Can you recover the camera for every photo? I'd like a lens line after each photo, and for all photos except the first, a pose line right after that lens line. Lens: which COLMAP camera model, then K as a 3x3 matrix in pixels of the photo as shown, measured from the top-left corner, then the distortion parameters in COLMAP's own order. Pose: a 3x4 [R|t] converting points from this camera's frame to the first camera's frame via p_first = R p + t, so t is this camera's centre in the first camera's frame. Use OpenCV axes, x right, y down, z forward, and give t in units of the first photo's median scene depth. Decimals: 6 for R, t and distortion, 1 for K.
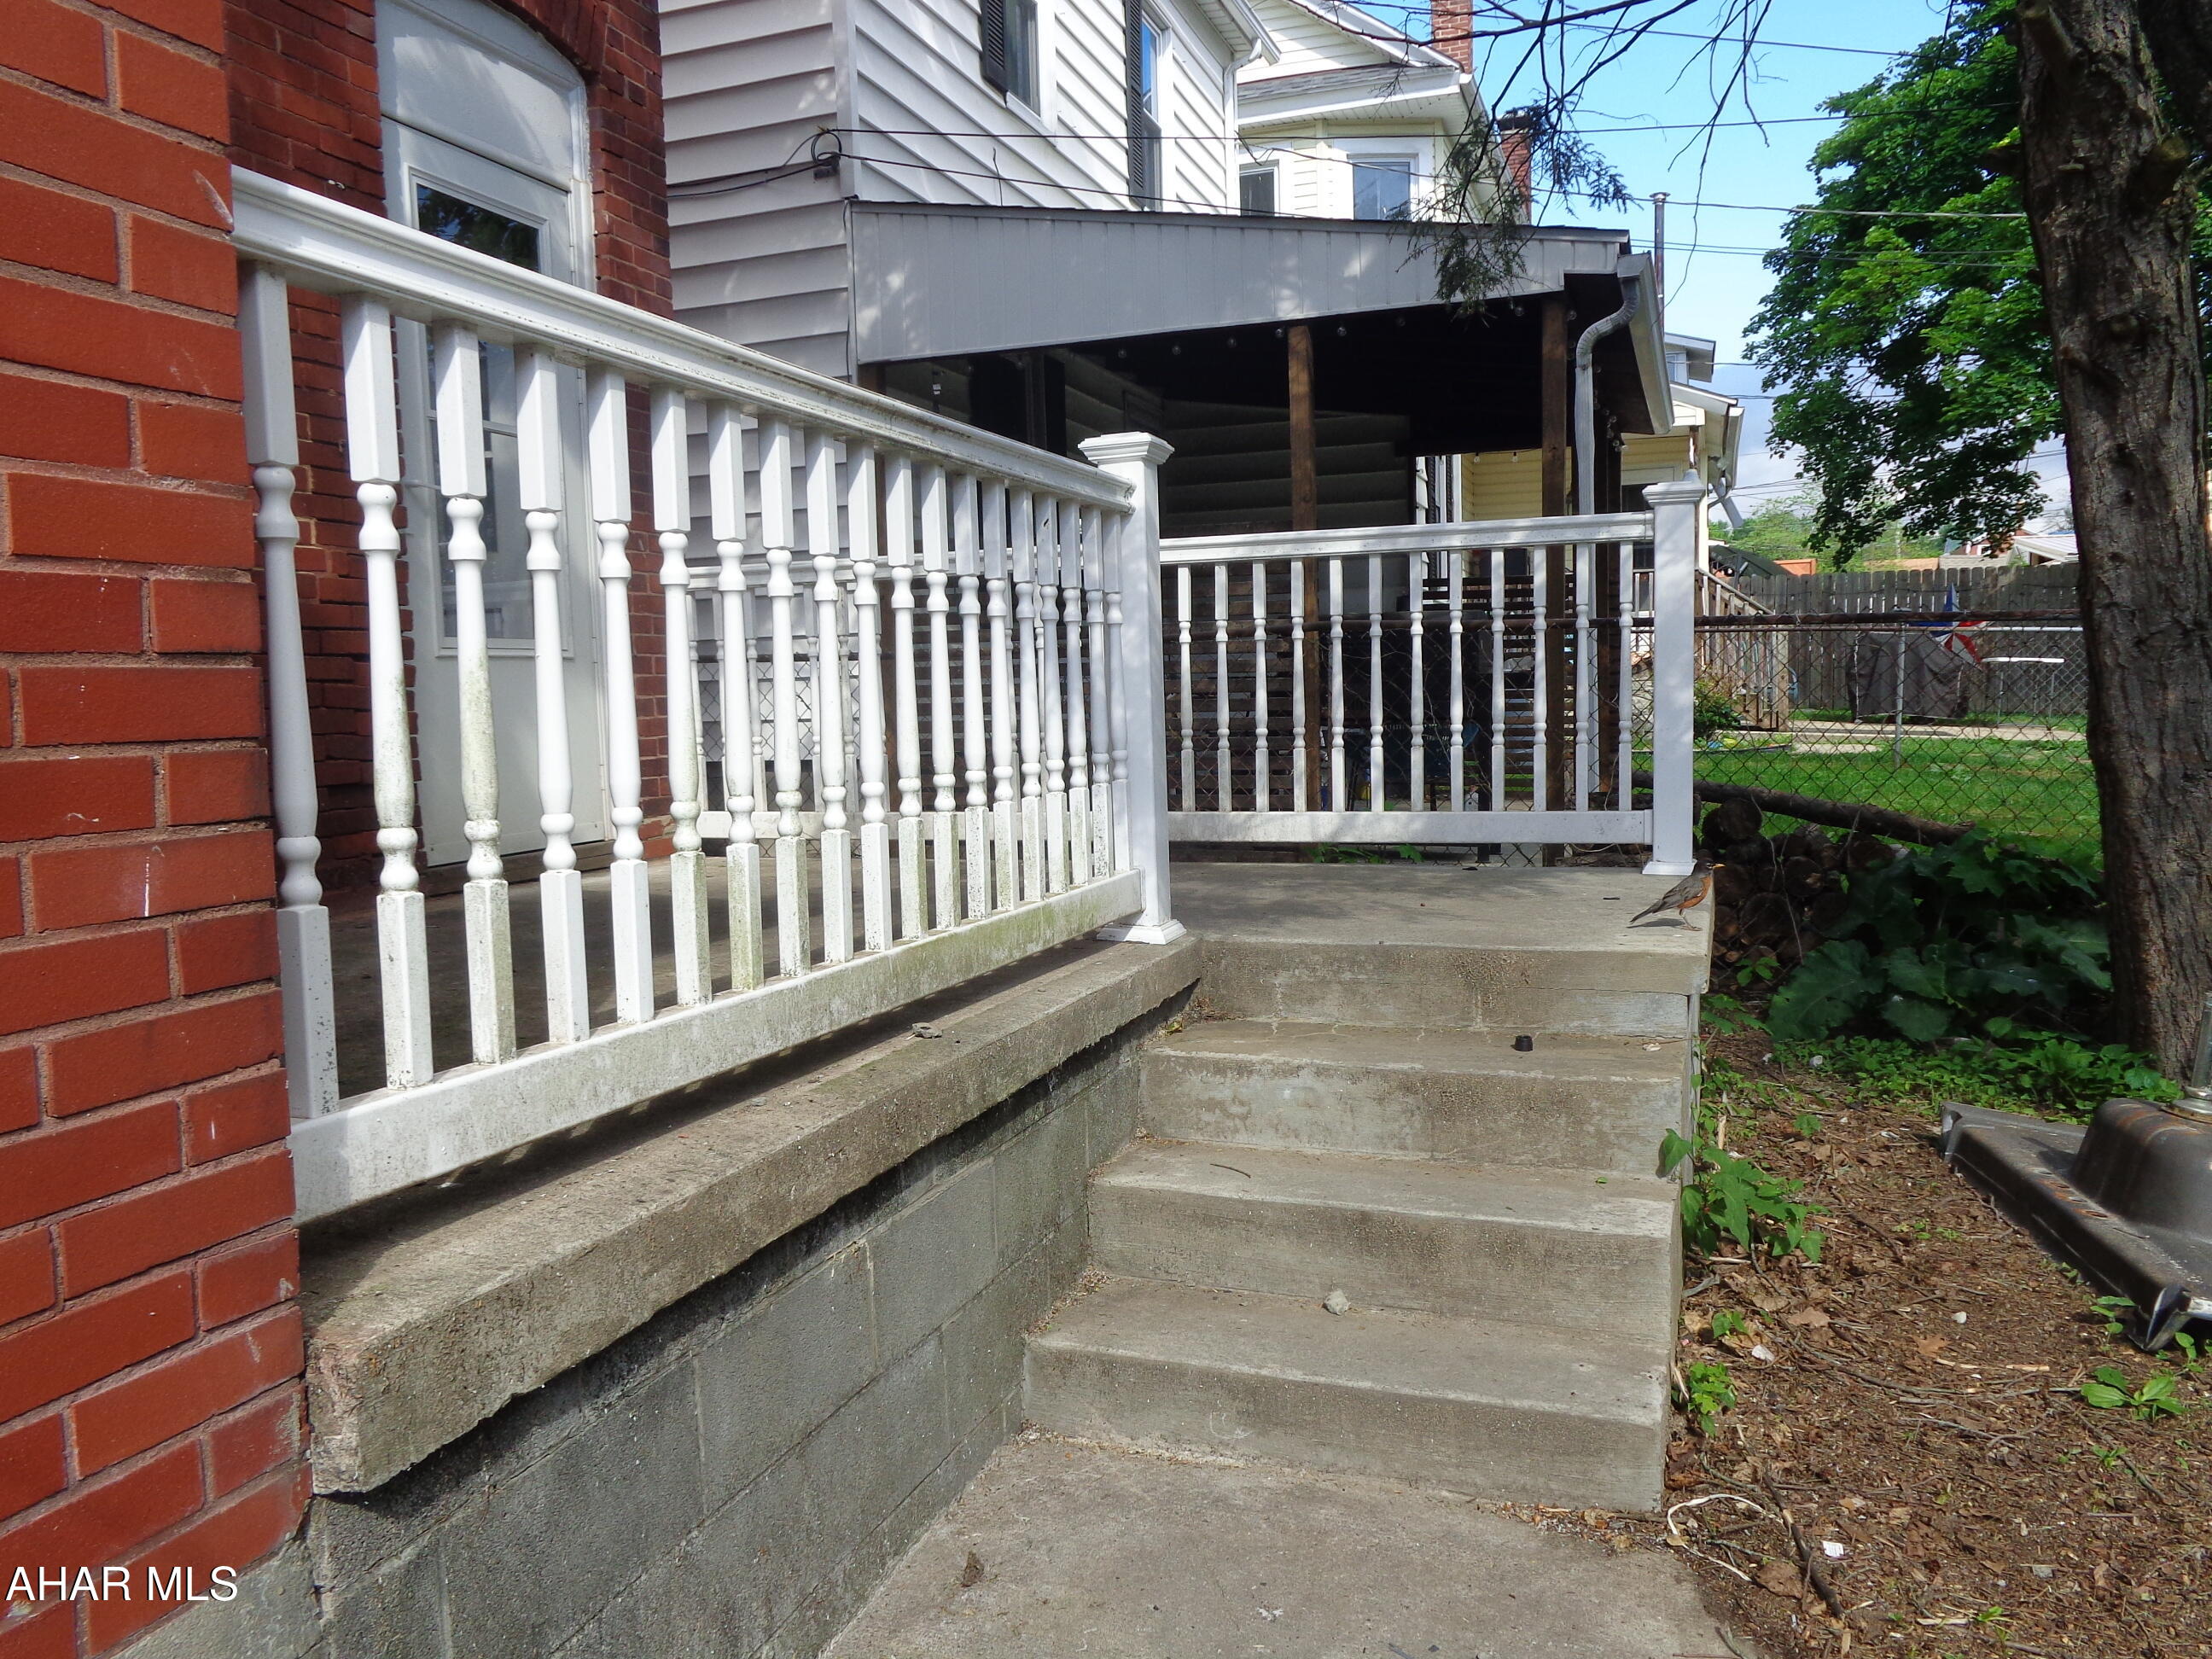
lens RADIAL K [[1661.3, 0, 1106.0], [0, 1661.3, 829.5], [0, 0, 1]] dist [-0.011125, 0.000875]
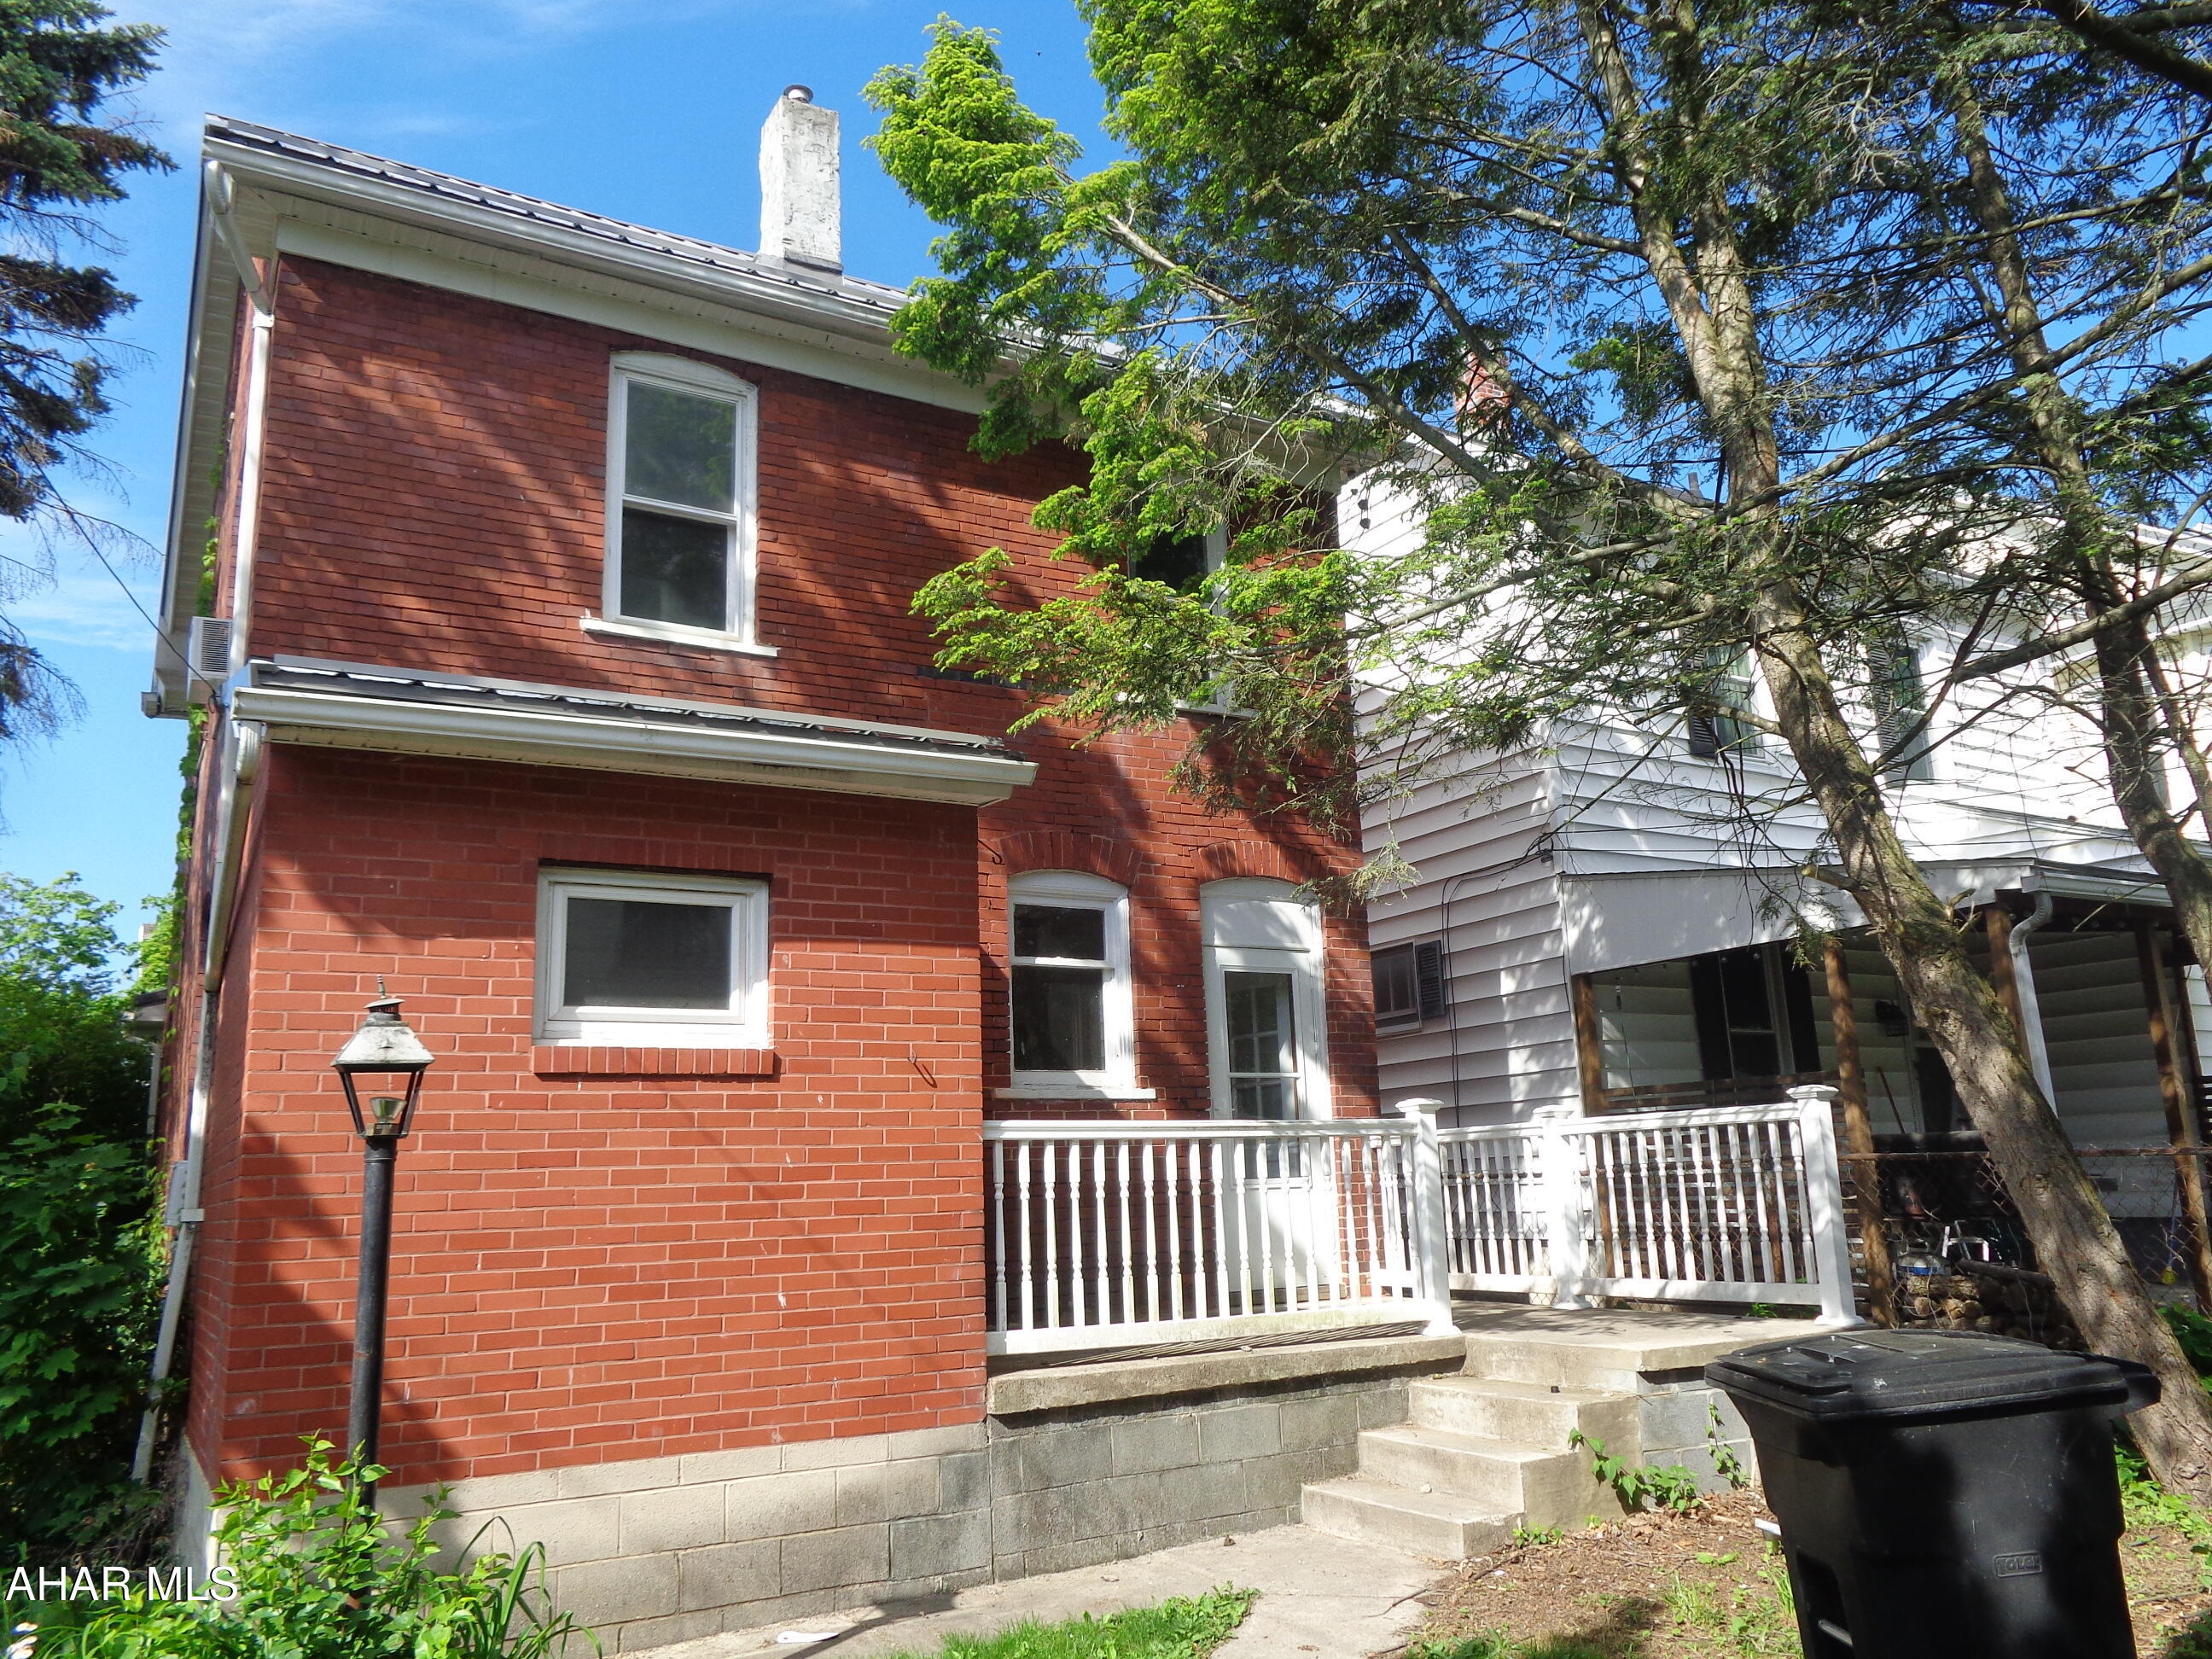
lens RADIAL K [[1661.3, 0, 1106.0], [0, 1661.3, 829.5], [0, 0, 1]] dist [-0.011125, 0.000875]
pose [[0.782162, -0.131035, -0.609141, 2.125039], [-0.036318, 0.966386, -0.254518, -0.004892], [0.622016, 0.221197, 0.751111, -1.986401]]
